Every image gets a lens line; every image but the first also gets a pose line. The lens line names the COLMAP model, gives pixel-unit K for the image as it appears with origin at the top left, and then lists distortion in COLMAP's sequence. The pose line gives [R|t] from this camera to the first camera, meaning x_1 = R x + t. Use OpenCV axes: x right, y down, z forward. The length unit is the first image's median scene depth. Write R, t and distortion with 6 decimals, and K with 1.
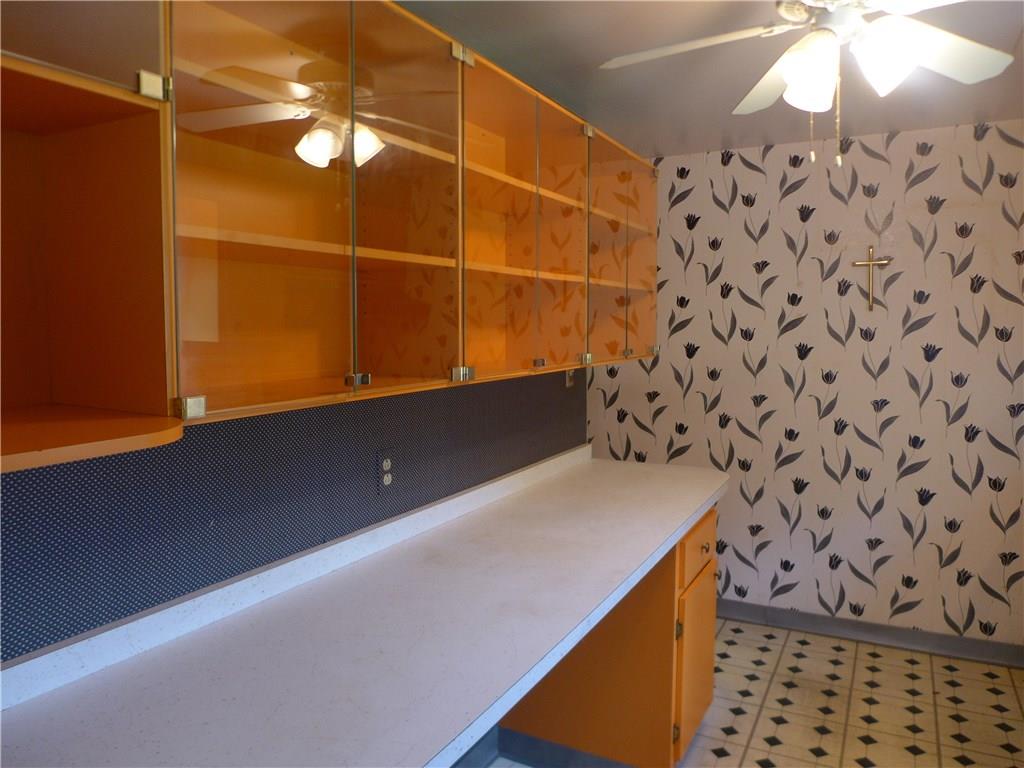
lens RADIAL K [[717.4, 0, 513.1], [0, 717.4, 380.6], [0, 0, 1]] dist [-0.052627, 0.005197]
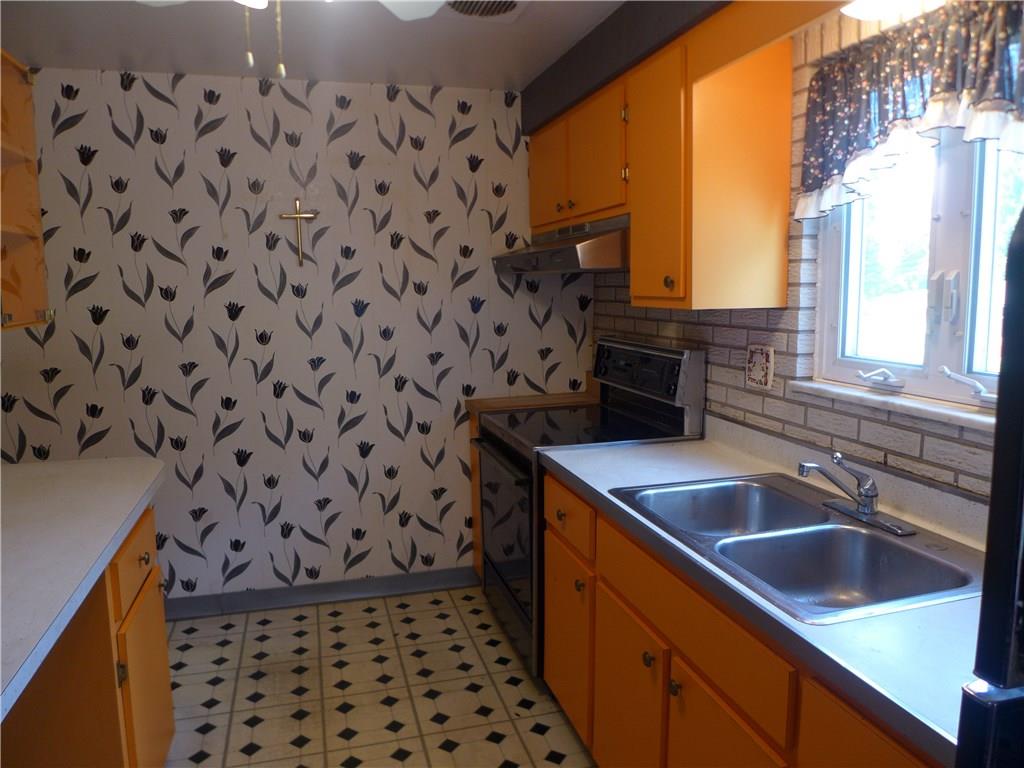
lens RADIAL K [[717.4, 0, 513.1], [0, 717.4, 380.6], [0, 0, 1]] dist [-0.052627, 0.005197]
pose [[0.714840, -0.091366, 0.693293, 0.025077], [0.058436, 0.995765, 0.070975, 0.004077], [-0.696842, -0.010222, 0.717152, 0.101621]]
